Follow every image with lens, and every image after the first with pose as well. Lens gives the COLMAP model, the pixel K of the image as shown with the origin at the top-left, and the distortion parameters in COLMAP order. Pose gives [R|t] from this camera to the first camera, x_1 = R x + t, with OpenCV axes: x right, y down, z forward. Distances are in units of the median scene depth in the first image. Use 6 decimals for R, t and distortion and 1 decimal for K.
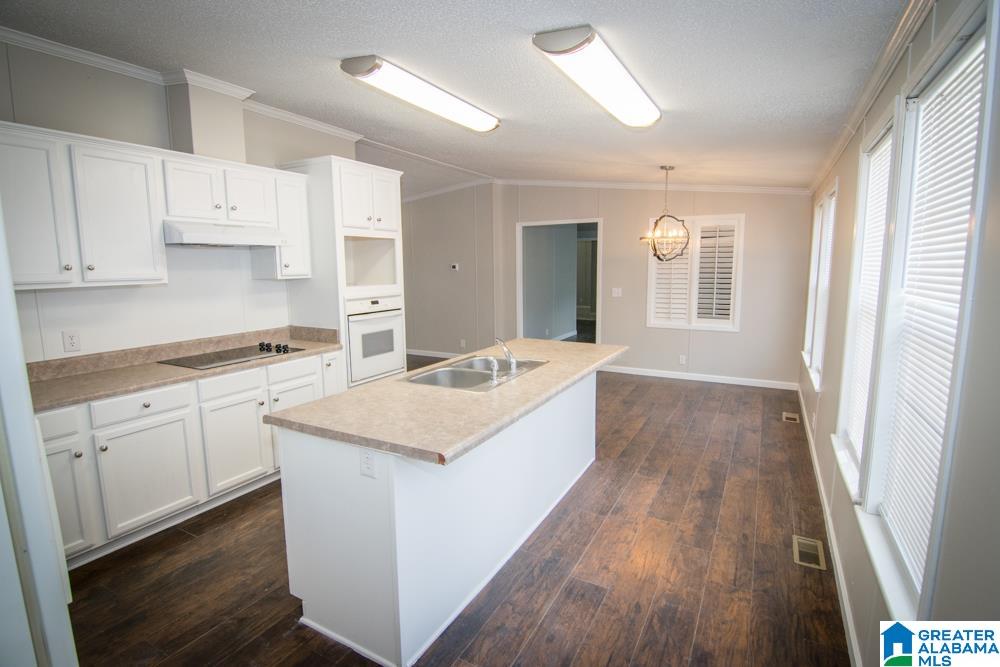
lens RADIAL K [[483.0, 0, 501.7], [0, 483.0, 334.2], [0, 0, 1]] dist [-0.026576, -0.001362]
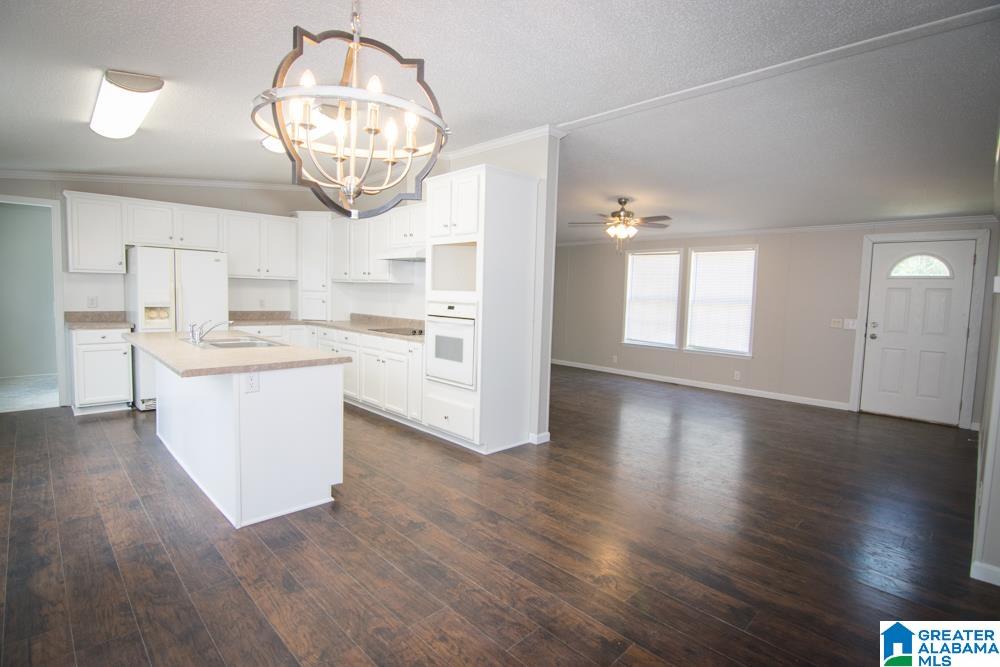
lens RADIAL K [[483.0, 0, 502.7], [0, 483.0, 327.6], [0, 0, 1]] dist [-0.026576, -0.001362]
pose [[-0.278825, 0.075725, -0.957352, 0.867081], [-0.159823, 0.979325, 0.124011, -0.215212], [0.946949, 0.187584, -0.260958, 1.766503]]
